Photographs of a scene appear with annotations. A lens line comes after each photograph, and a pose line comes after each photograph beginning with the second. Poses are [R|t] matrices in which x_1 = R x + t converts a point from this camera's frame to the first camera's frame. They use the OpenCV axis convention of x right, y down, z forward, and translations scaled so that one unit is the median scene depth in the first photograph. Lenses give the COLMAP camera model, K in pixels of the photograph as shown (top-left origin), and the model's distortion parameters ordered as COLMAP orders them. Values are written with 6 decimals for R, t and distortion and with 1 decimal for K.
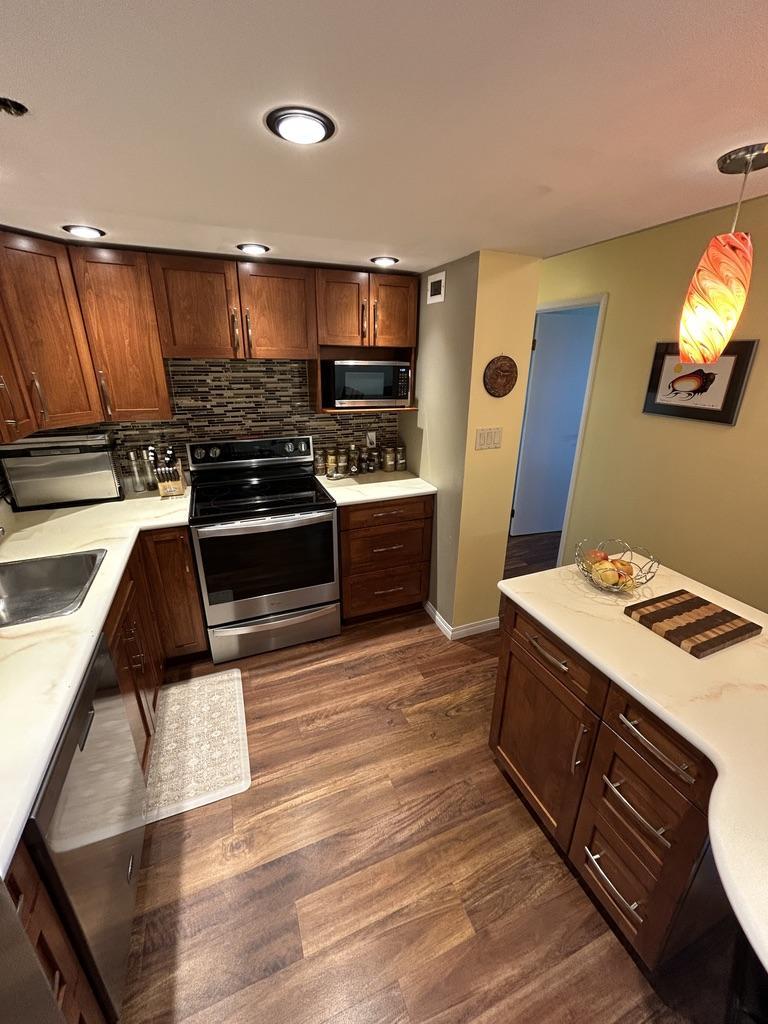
lens RADIAL K [[414.8, 0, 385.9], [0, 414.8, 511.4], [0, 0, 1]] dist [-0.001492, 0.000226]
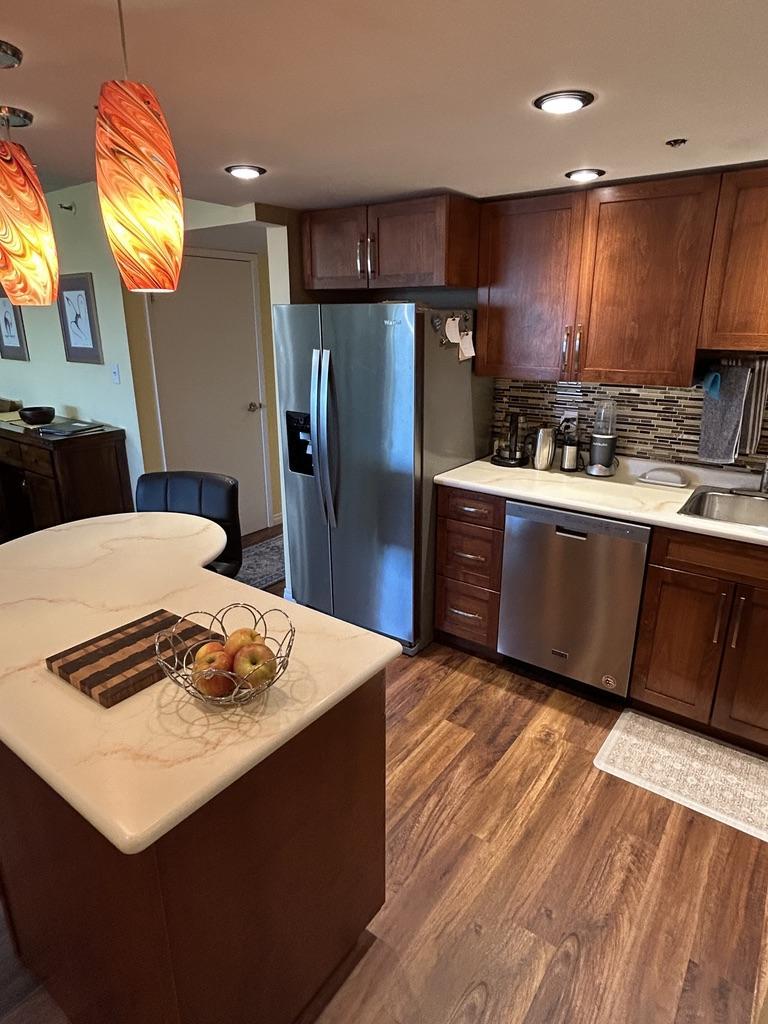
lens RADIAL K [[589.1, 0, 385.2], [0, 589.1, 506.6], [0, 0, 1]] dist [-0.006382, 0.005065]
pose [[-0.853457, 0.150266, -0.499030, 0.524239], [-0.190804, 0.800959, 0.567502, -0.370463], [0.484979, 0.579555, -0.654913, 1.075460]]
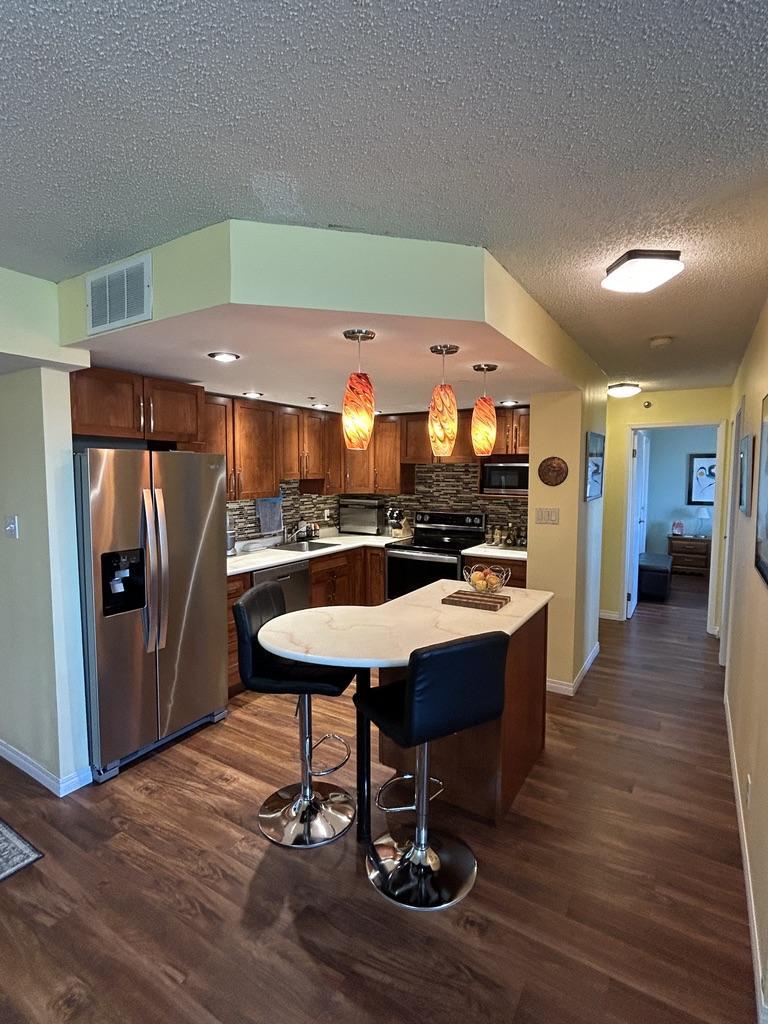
lens RADIAL K [[505.4, 0, 384.2], [0, 505.4, 511.3], [0, 0, 1]] dist [-0.004500, 0.004185]
pose [[0.590329, 0.055970, -0.805220, 1.328313], [-0.281170, 0.949370, -0.140145, 0.194912], [0.756607, 0.309135, 0.576178, -0.348363]]
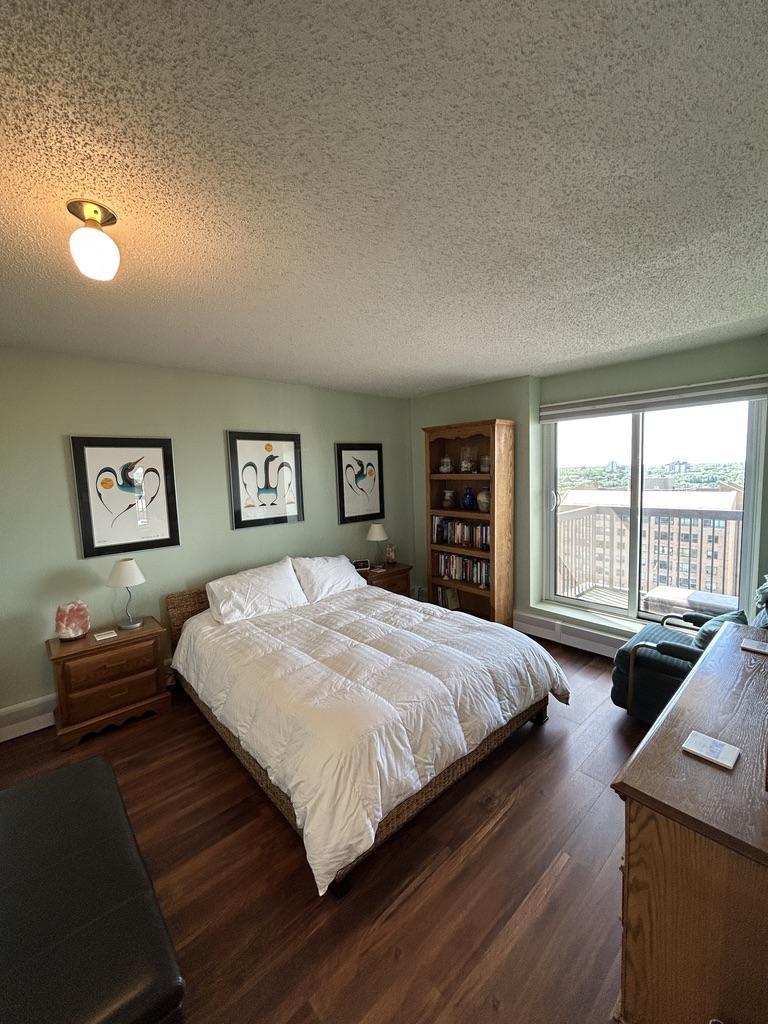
lens RADIAL K [[414.8, 0, 385.7], [0, 414.8, 501.2], [0, 0, 1]] dist [-0.001492, 0.000226]
pose [[0.933324, -0.069878, 0.352170, 0.048085], [0.164524, 0.955071, -0.246517, -0.721031], [-0.319121, 0.288021, 0.902887, 2.021915]]
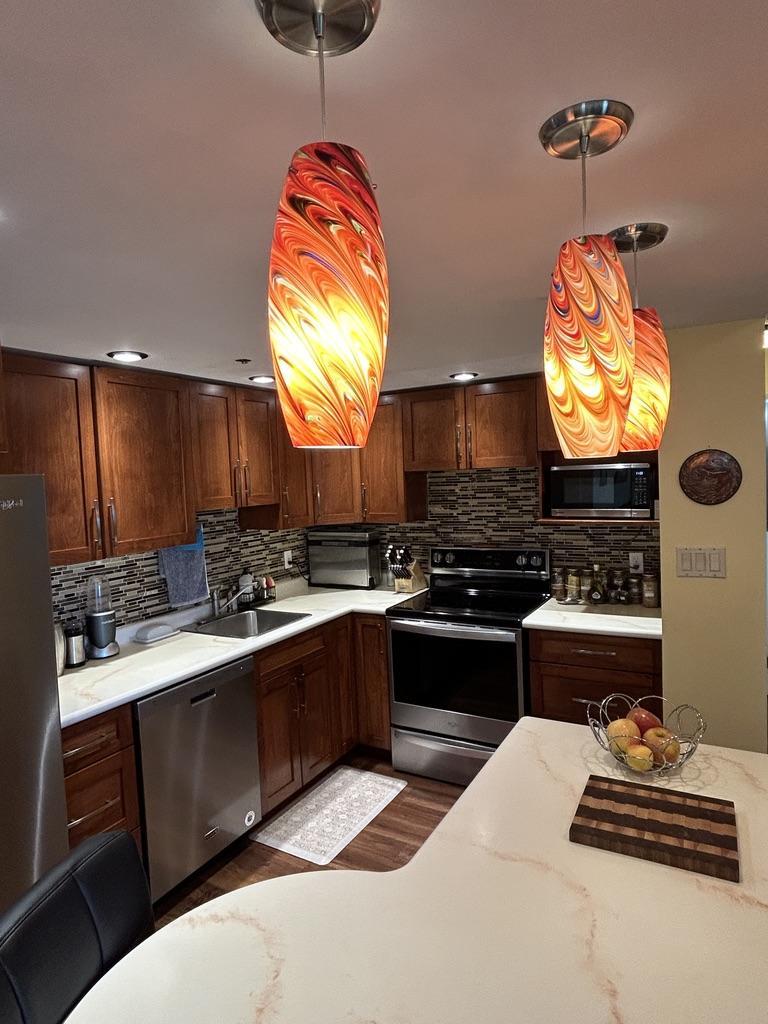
lens RADIAL K [[589.1, 0, 385.9], [0, 589.1, 508.8], [0, 0, 1]] dist [-0.006382, 0.005065]
pose [[0.617599, 0.008011, -0.786452, 0.746295], [-0.230927, 0.957721, -0.171591, 0.030505], [0.751827, 0.287587, 0.593338, -0.002698]]
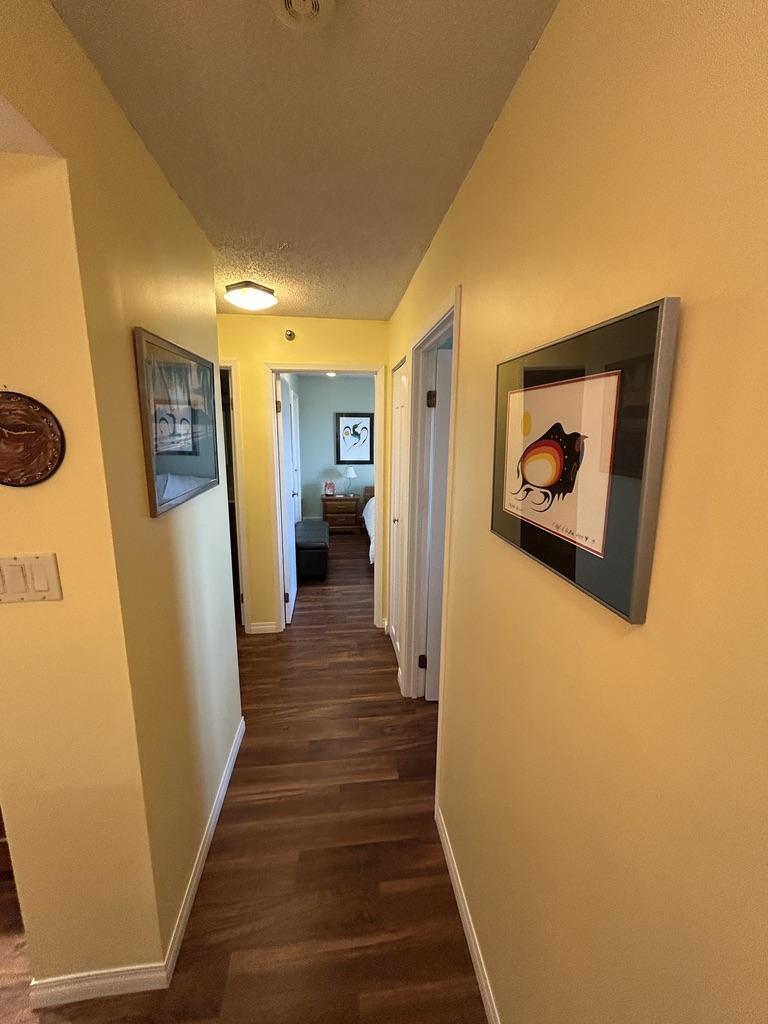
lens RADIAL K [[414.8, 0, 385.1], [0, 414.8, 509.1], [0, 0, 1]] dist [-0.001492, 0.000226]
pose [[0.966393, 0.048776, -0.252399, 0.770601], [-0.091420, 0.982859, -0.160094, -0.227950], [0.240264, 0.177788, 0.954288, 0.718495]]
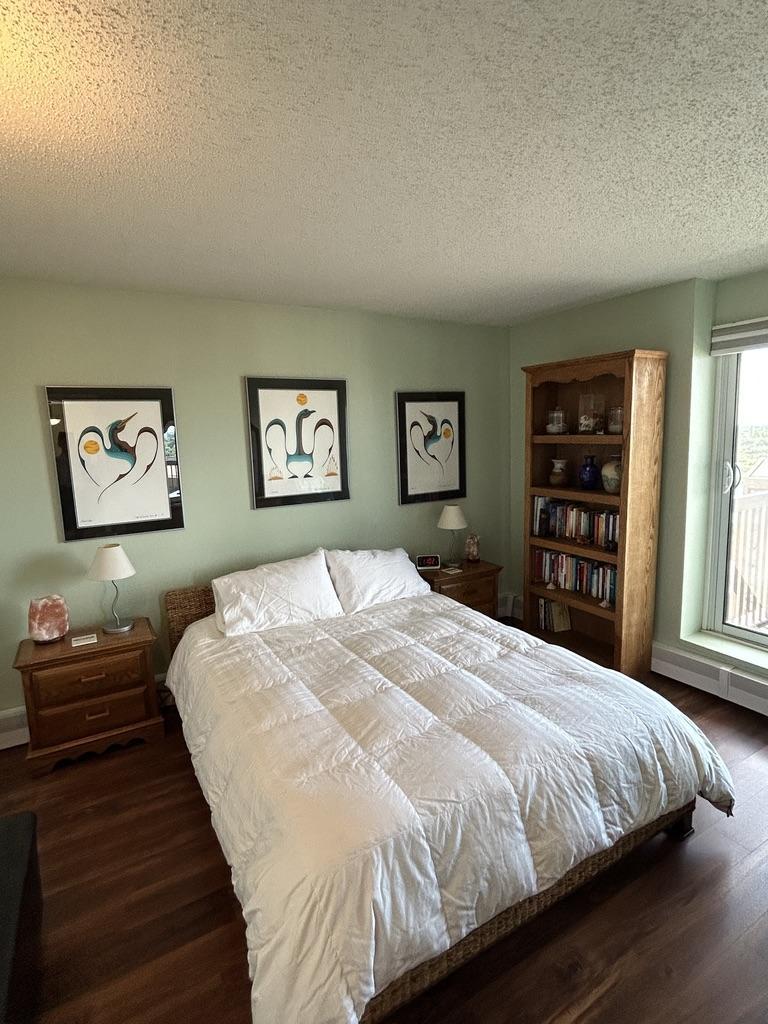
lens RADIAL K [[505.4, 0, 400.5], [0, 505.4, 496.8], [0, 0, 1]] dist [-0.004500, 0.004185]
pose [[0.987182, -0.064039, 0.146190, 0.263288], [0.095286, 0.971295, -0.217961, -0.779853], [-0.128035, 0.229096, 0.964947, 2.199593]]
